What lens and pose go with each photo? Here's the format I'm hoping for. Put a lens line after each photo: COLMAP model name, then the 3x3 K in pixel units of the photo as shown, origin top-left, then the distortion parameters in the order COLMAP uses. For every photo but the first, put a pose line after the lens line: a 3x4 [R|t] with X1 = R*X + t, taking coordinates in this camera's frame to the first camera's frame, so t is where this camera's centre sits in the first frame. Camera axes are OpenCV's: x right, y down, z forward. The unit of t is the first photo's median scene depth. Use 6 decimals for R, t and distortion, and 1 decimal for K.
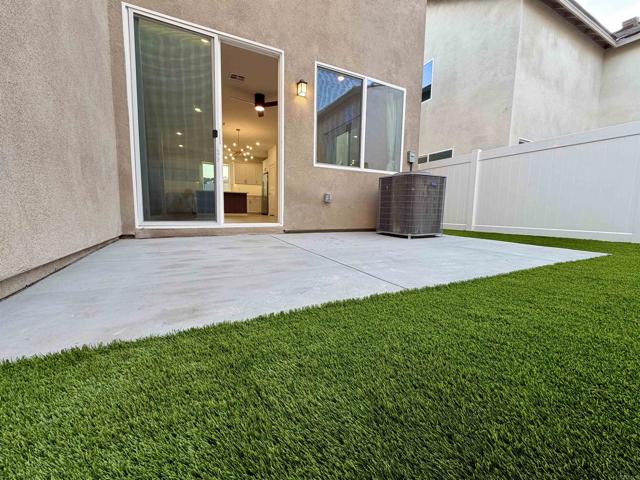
lens RADIAL K [[255.7, 0, 317.5], [0, 255.7, 239.3], [0, 0, 1]] dist [0.001311, -0.000025]
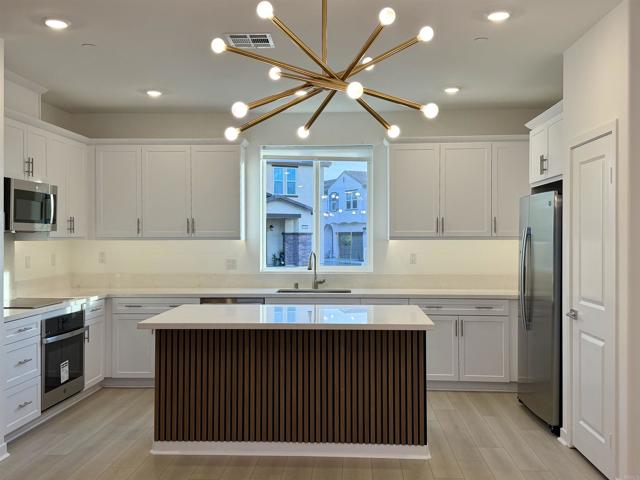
lens RADIAL K [[629.0, 0, 320.0], [0, 629.0, 240.0], [0, 0, 1]] dist [0.182839, -0.349558]
pose [[0.868375, -0.016064, -0.495647, -0.314765], [-0.038539, 0.994266, -0.099746, -0.451044], [0.494408, 0.105719, 0.862777, 1.441189]]
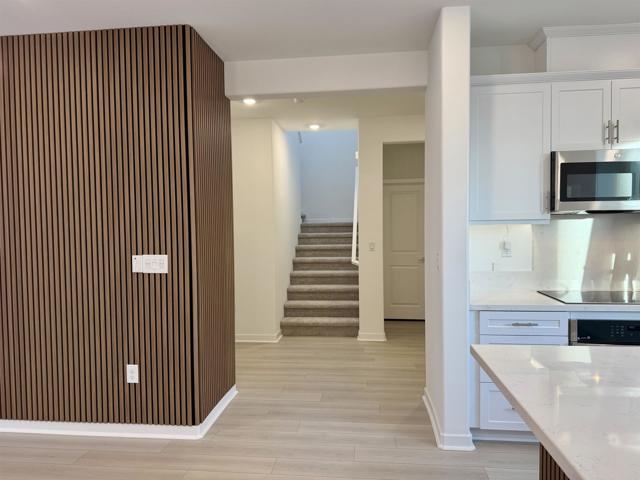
lens RADIAL K [[455.0, 0, 320.0], [0, 455.0, 240.0], [0, 0, 1]] dist [0.087870, -0.123675]
pose [[-0.539565, 0.020520, -0.841694, -0.548713], [-0.085691, 0.993173, 0.079145, -0.540818], [0.837572, 0.114830, -0.534124, 2.224613]]
